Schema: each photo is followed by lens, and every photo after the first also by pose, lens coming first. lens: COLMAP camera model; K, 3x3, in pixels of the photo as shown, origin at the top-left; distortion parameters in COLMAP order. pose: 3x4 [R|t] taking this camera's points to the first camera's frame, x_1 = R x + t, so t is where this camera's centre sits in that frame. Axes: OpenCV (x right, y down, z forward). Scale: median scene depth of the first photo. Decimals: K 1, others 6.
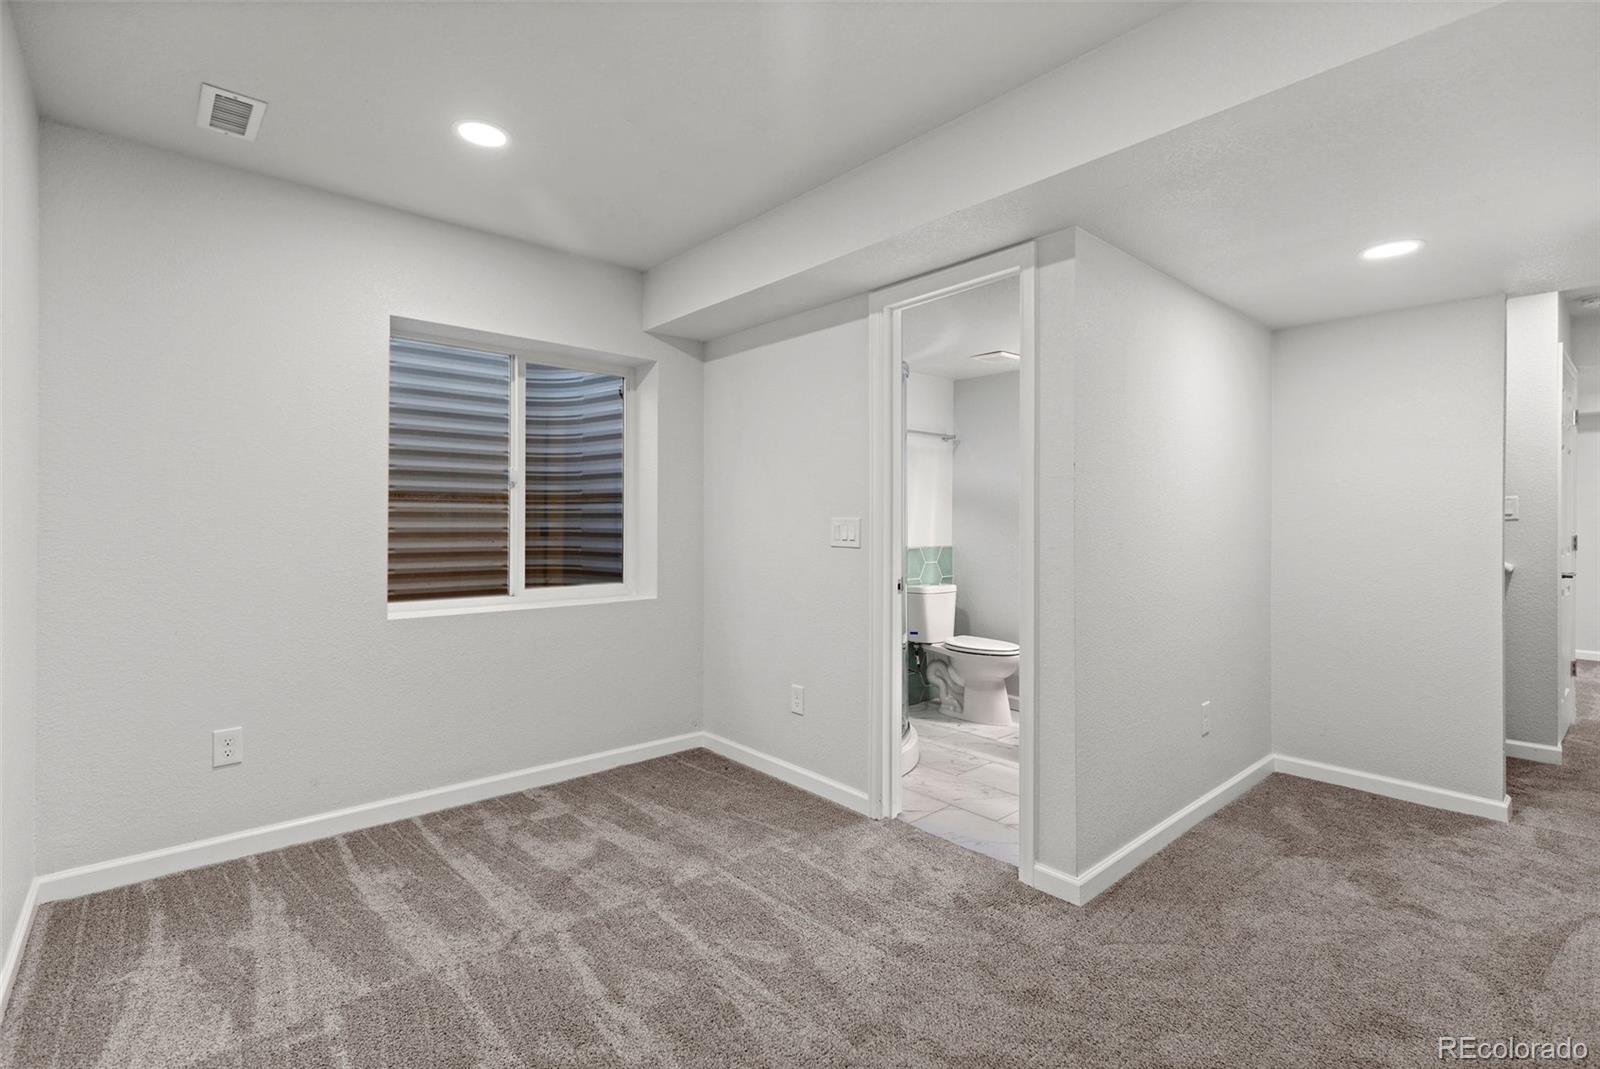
lens RADIAL K [[733.5, 0, 790.3], [0, 733.5, 530.0], [0, 0, 1]] dist [0.003816, 0.000802]
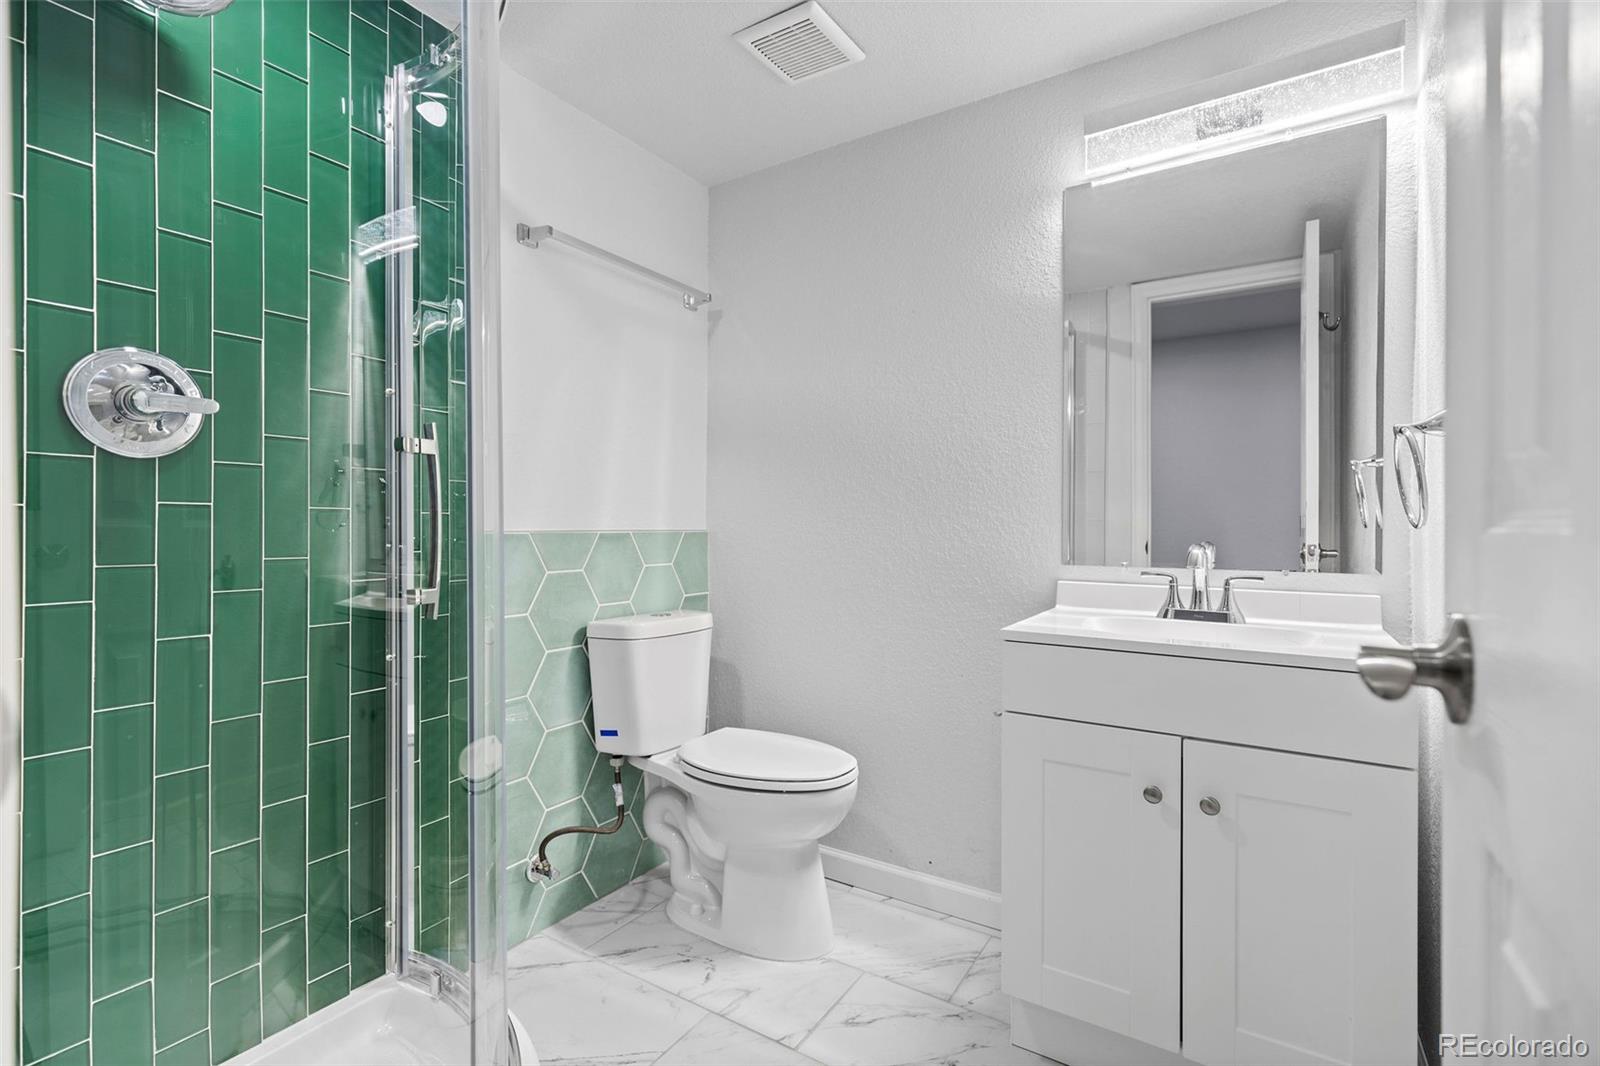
lens RADIAL K [[733.5, 0, 797.9], [0, 733.5, 533.7], [0, 0, 1]] dist [0.003816, 0.000802]
pose [[0.959339, 0.001165, 0.282253, 0.152249], [0.000730, 0.999978, -0.006611, 0.029009], [-0.282255, 0.006548, 0.959317, 0.559588]]
